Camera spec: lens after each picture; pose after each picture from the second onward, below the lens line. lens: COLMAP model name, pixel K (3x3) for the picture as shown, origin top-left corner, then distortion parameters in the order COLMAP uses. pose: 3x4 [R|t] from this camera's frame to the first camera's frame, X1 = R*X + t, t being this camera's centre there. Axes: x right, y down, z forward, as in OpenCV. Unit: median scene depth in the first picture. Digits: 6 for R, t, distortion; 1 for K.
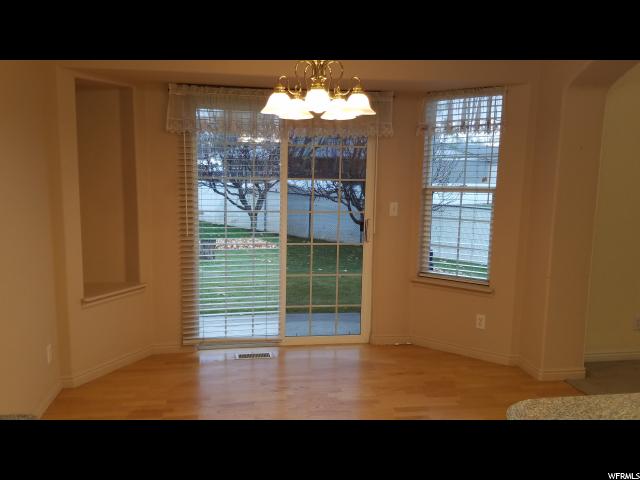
lens RADIAL K [[546.5, 0, 317.0], [0, 546.5, 240.6], [0, 0, 1]] dist [0.357138, -0.803932]
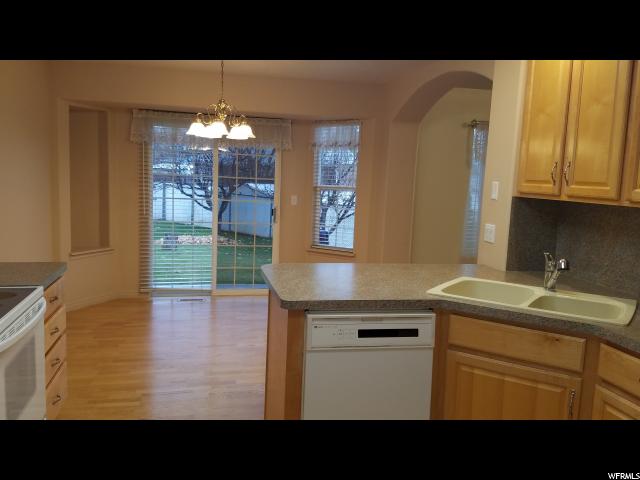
lens RADIAL K [[546.5, 0, 317.0], [0, 546.5, 240.6], [0, 0, 1]] dist [0.357138, -0.803932]
pose [[0.998815, 0.016981, 0.045609, 0.142018], [-0.016373, 0.999772, -0.013687, 0.069687], [-0.045831, 0.012924, 0.998866, -0.448724]]
